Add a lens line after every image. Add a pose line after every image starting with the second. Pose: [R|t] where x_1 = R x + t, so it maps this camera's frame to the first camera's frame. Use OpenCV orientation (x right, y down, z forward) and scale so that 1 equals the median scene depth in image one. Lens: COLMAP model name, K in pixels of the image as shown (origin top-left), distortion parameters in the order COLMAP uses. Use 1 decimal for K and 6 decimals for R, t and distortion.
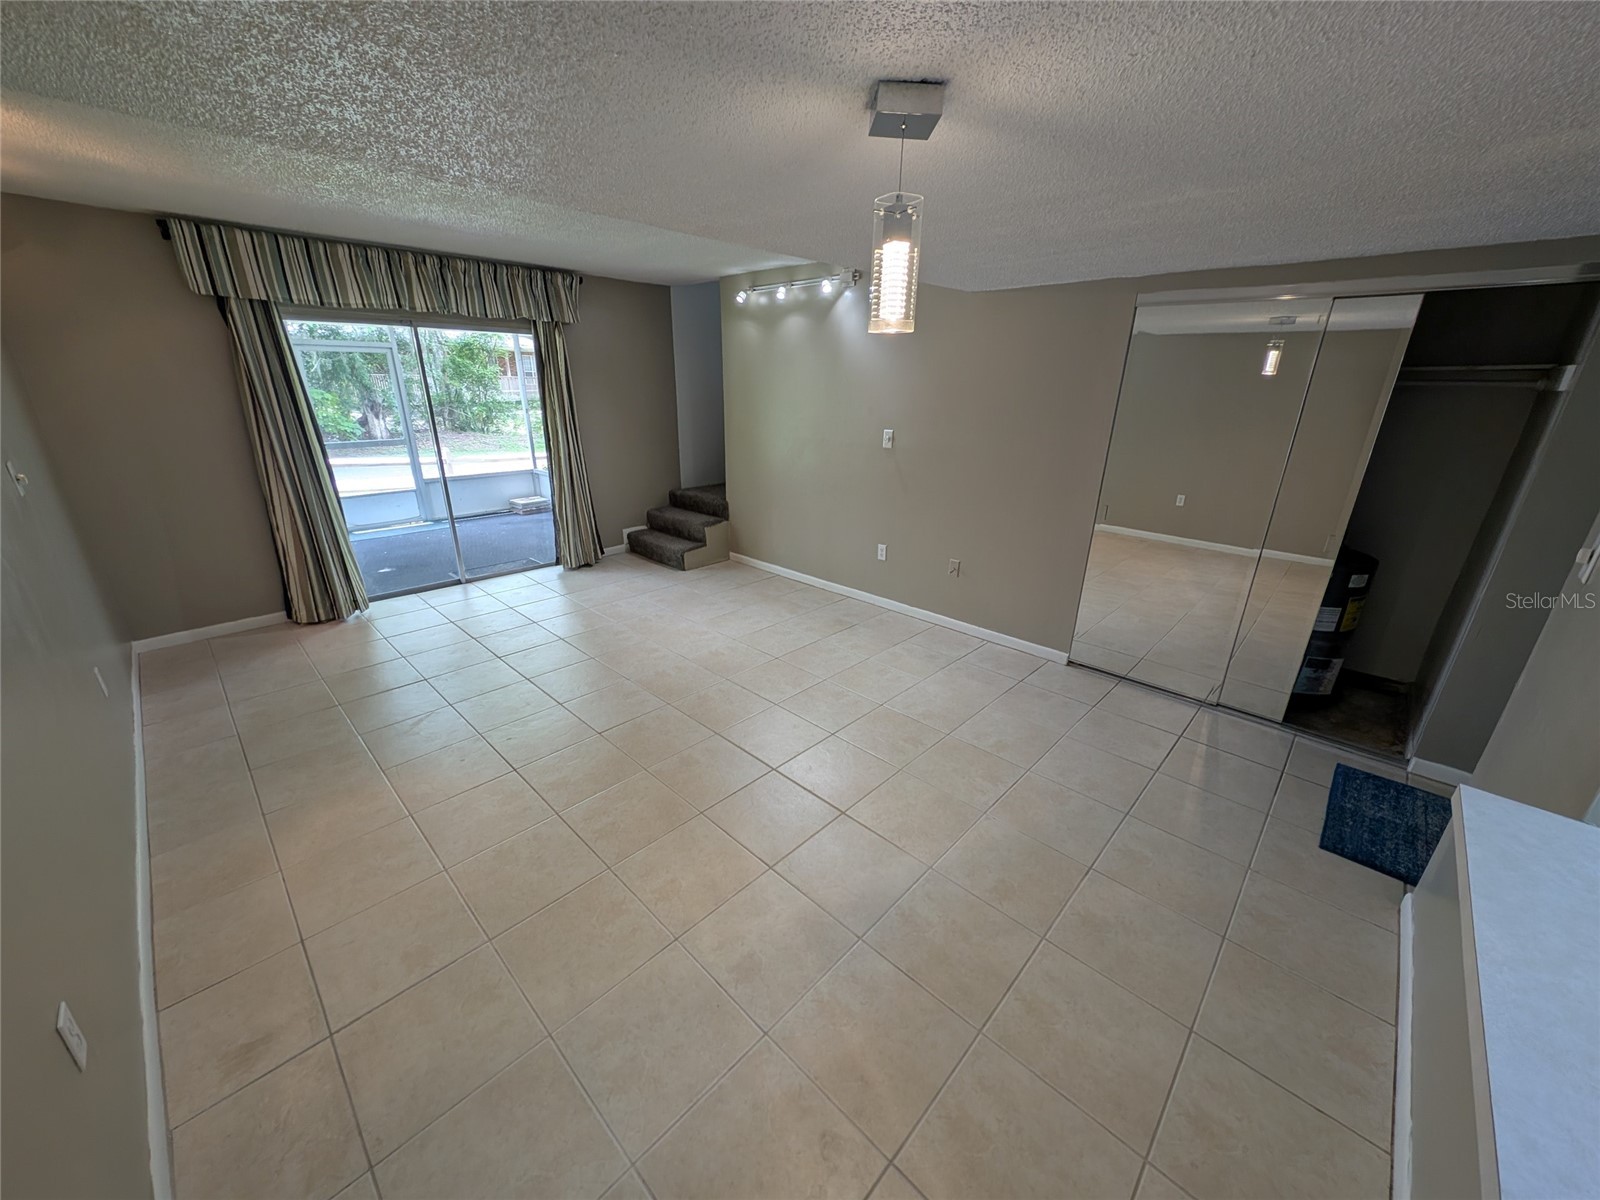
lens RADIAL K [[597.4, 0, 792.3], [0, 597.4, 603.6], [0, 0, 1]] dist [0.020136, -0.018797]
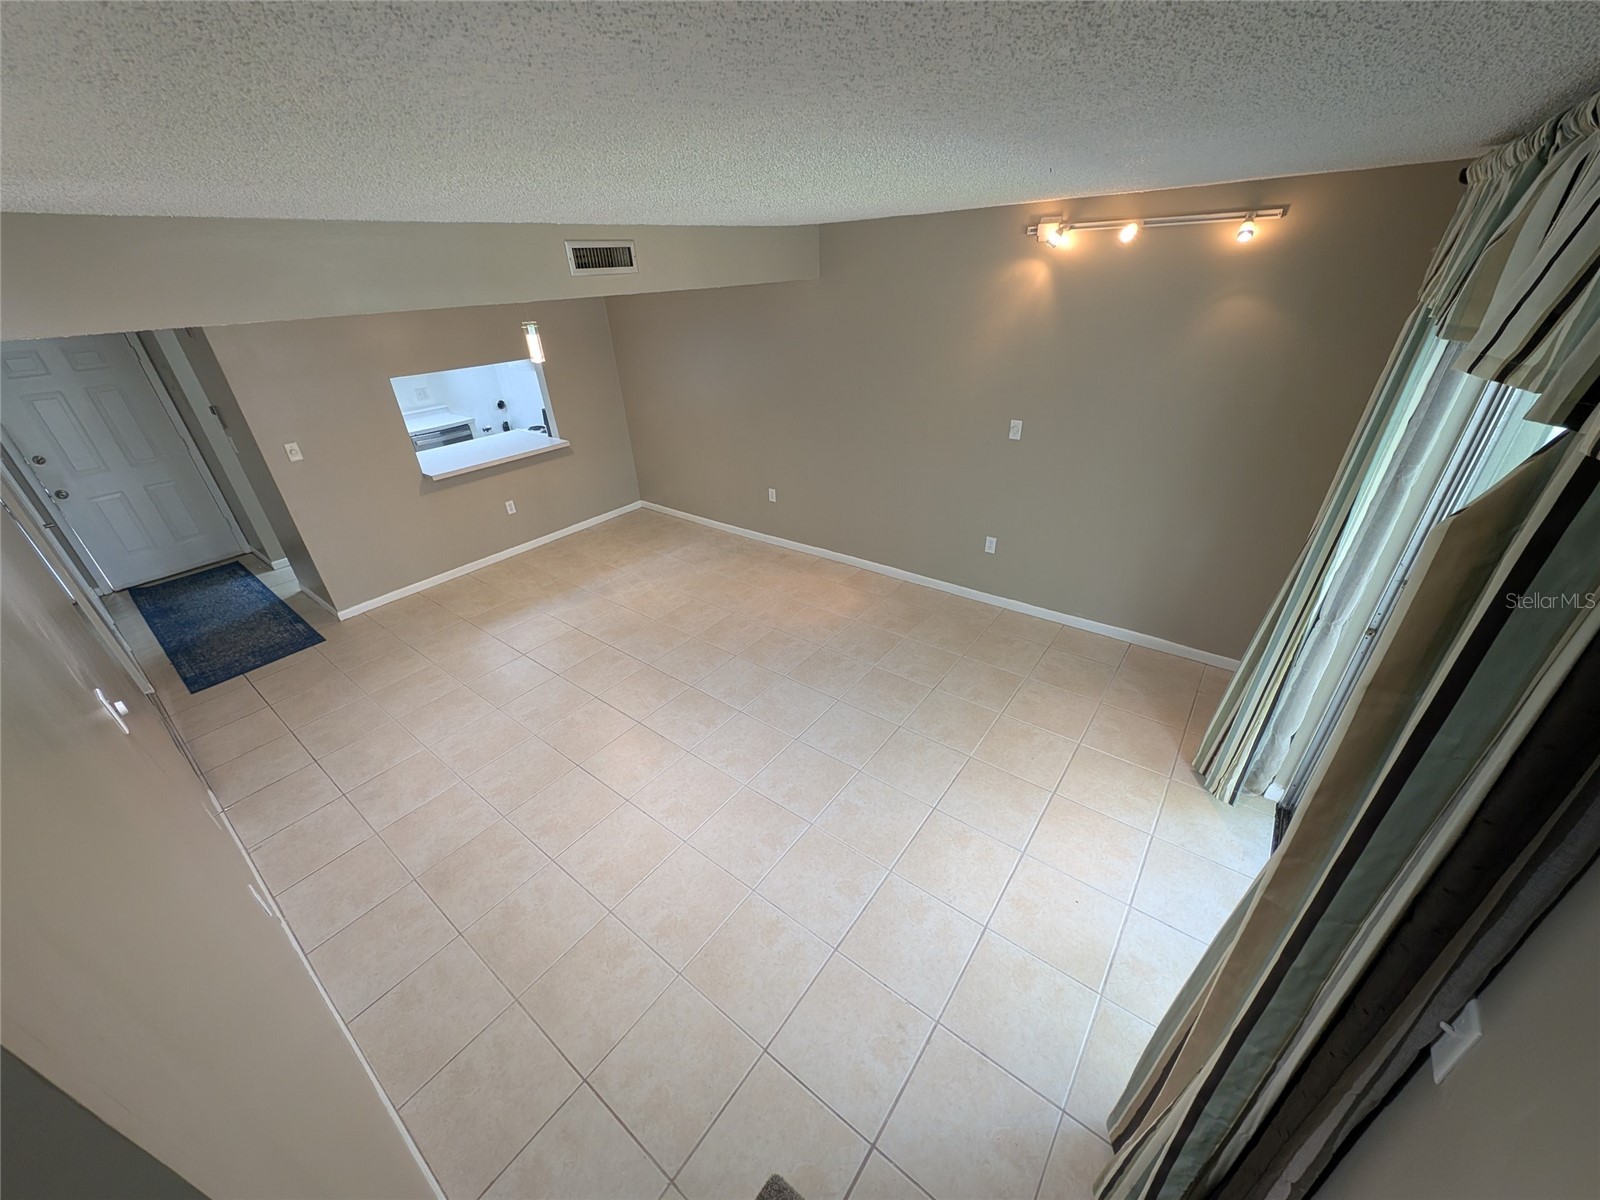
lens RADIAL K [[597.4, 0, 792.3], [0, 597.4, 603.6], [0, 0, 1]] dist [0.020136, -0.018797]
pose [[-0.993893, 0.078622, -0.077424, -0.237269], [-0.008104, 0.647748, 0.761811, -0.594767], [0.110046, 0.757787, -0.643155, 1.205976]]
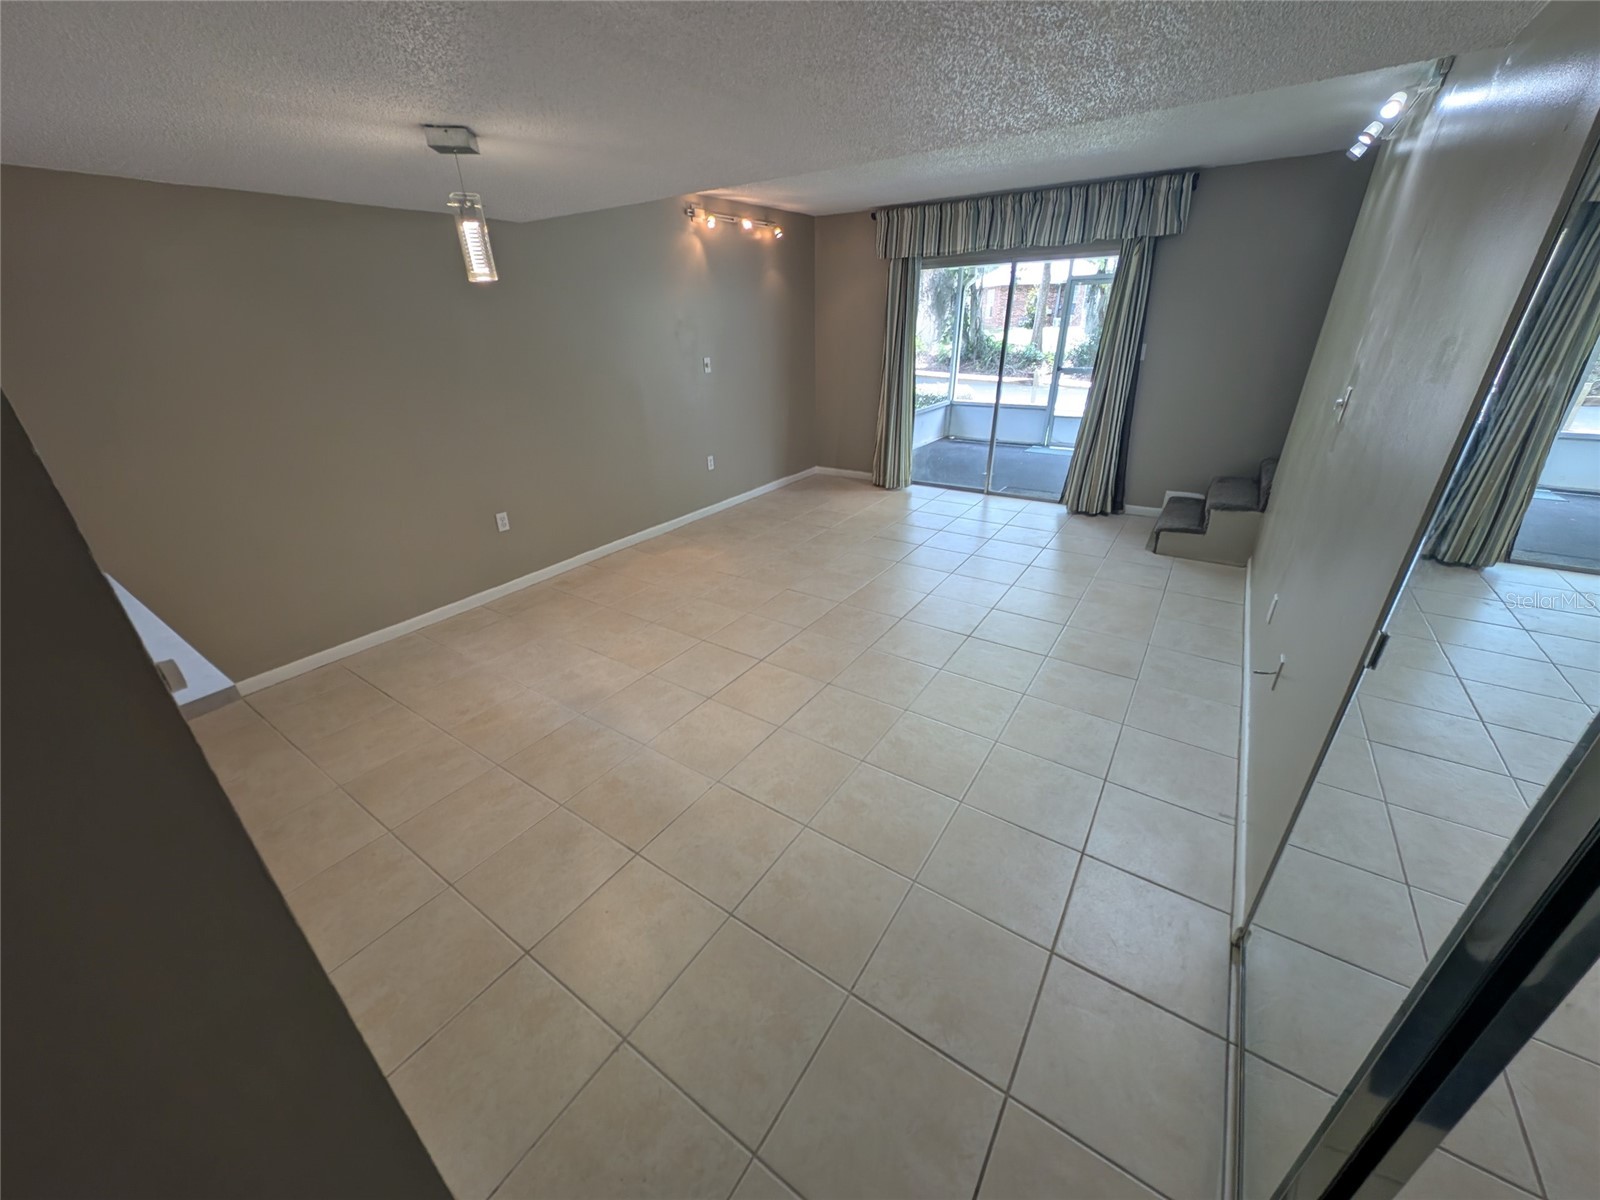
lens RADIAL K [[597.4, 0, 792.3], [0, 597.4, 603.6], [0, 0, 1]] dist [0.020136, -0.018797]
pose [[0.163394, 0.408827, -0.897866, 0.600627], [-0.316577, 0.883695, 0.344764, -0.147000], [0.934388, 0.227911, 0.273816, 0.440273]]
